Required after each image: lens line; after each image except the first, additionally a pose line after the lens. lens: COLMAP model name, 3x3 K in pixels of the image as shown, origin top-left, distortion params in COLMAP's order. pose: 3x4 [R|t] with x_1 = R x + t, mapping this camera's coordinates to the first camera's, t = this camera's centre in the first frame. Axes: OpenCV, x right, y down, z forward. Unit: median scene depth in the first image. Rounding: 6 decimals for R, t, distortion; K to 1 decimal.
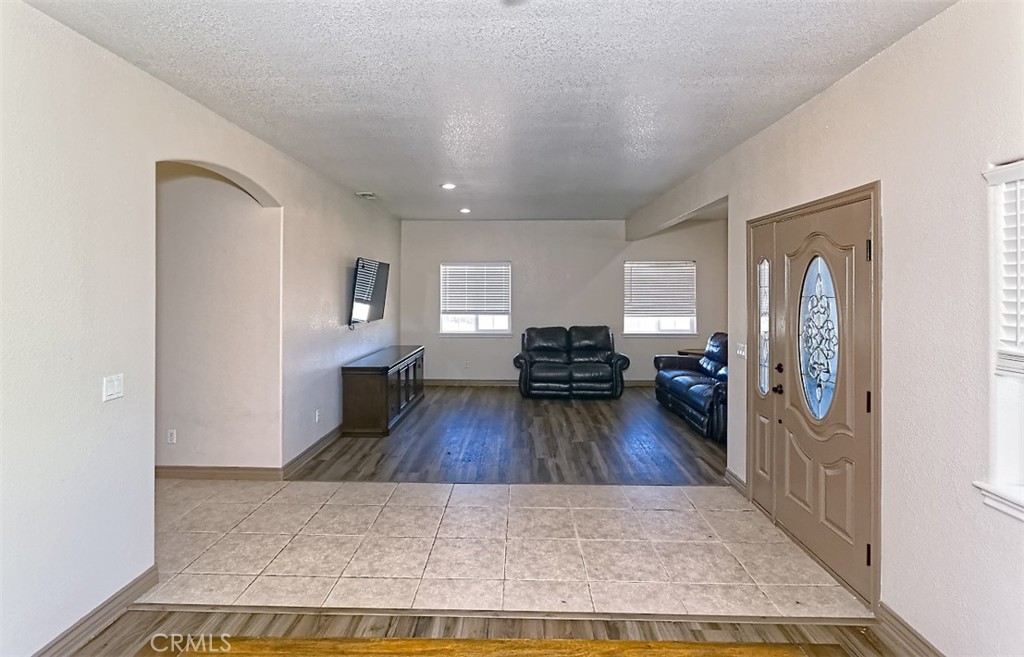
lens RADIAL K [[502.2, 0, 511.7], [0, 502.2, 290.7], [0, 0, 1]] dist [0.001074, 0.000053]
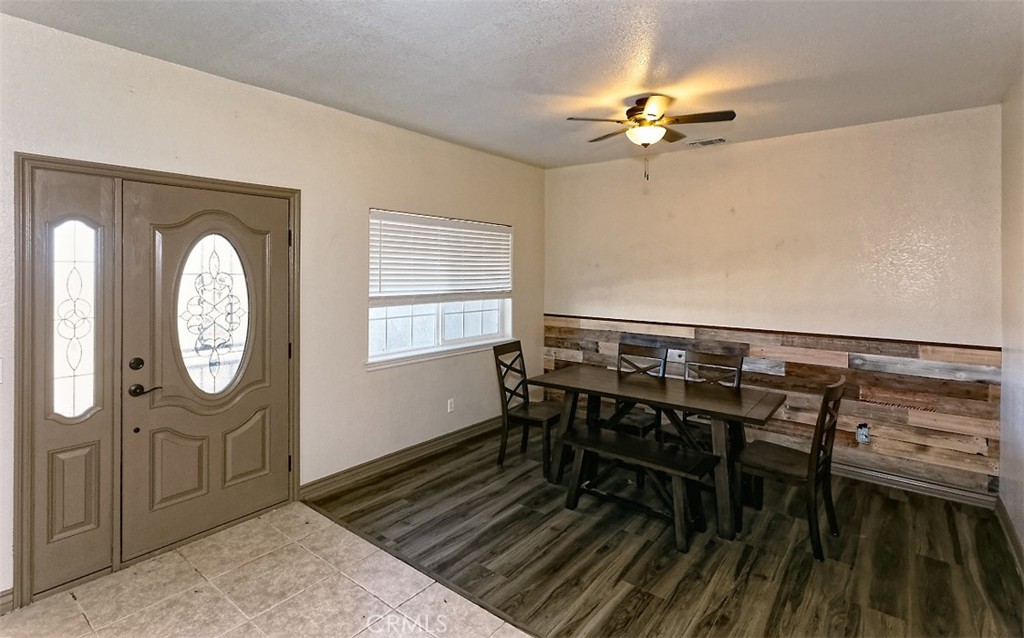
lens RADIAL K [[499.8, 0, 508.9], [0, 499.8, 273.7], [0, 0, 1]] dist [-0.000933, -0.000018]
pose [[-0.802301, -0.012783, 0.596782, -0.491414], [-0.009479, 0.999917, 0.008675, -0.002759], [-0.596844, 0.001303, -0.802356, 1.518001]]
